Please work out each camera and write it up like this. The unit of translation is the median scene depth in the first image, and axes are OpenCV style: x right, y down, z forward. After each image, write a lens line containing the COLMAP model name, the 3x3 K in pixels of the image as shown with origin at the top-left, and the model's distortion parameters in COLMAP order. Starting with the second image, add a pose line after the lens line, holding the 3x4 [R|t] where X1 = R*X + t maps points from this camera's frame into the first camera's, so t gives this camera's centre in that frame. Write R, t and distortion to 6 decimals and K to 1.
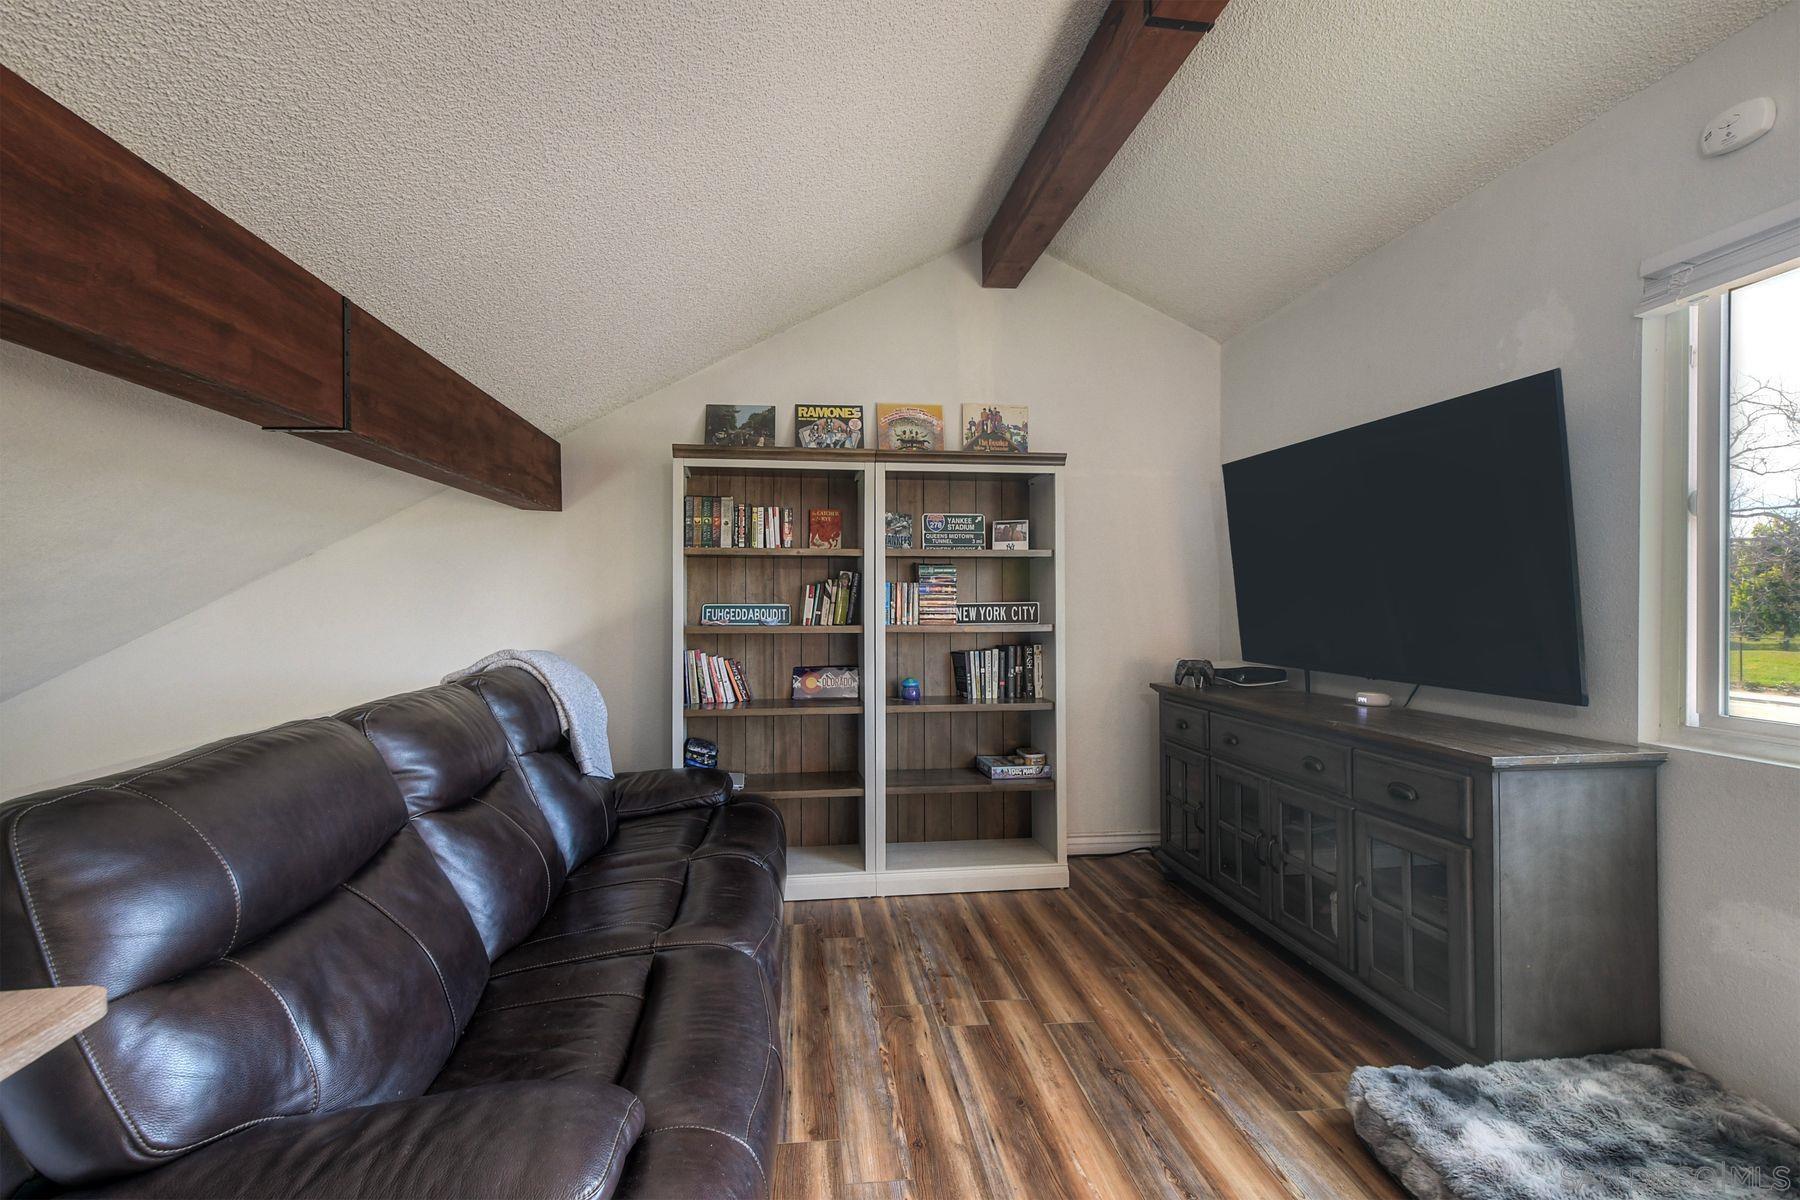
lens RADIAL K [[803.0, 0, 860.3], [0, 803.0, 605.4], [0, 0, 1]] dist [0.003600, -0.000119]
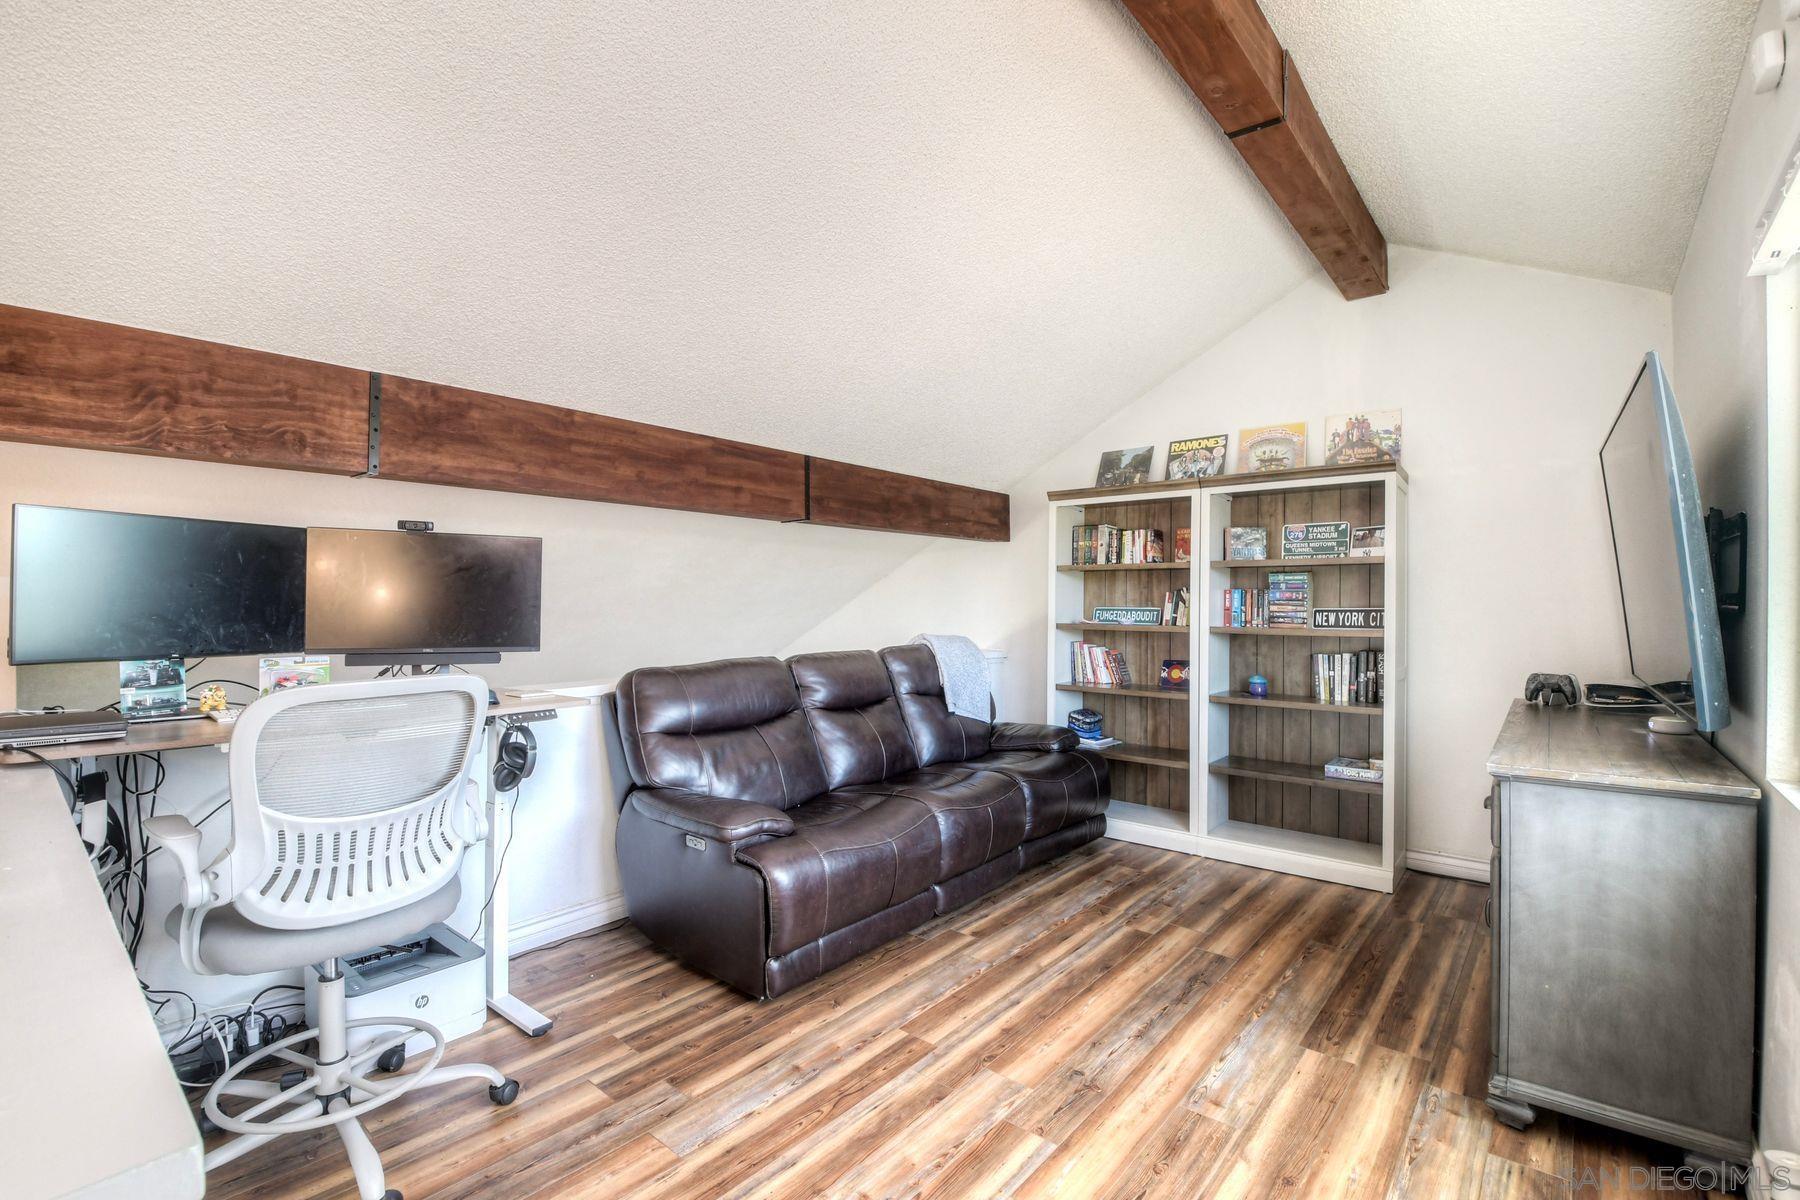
lens RADIAL K [[803.0, 0, 913.7], [0, 803.0, 601.3], [0, 0, 1]] dist [0.003600, -0.000119]
pose [[0.699455, 0.001656, -0.714674, 0.618698], [-0.008746, 0.999942, -0.006242, -0.000713], [0.714623, 0.010617, 0.699430, -0.138994]]
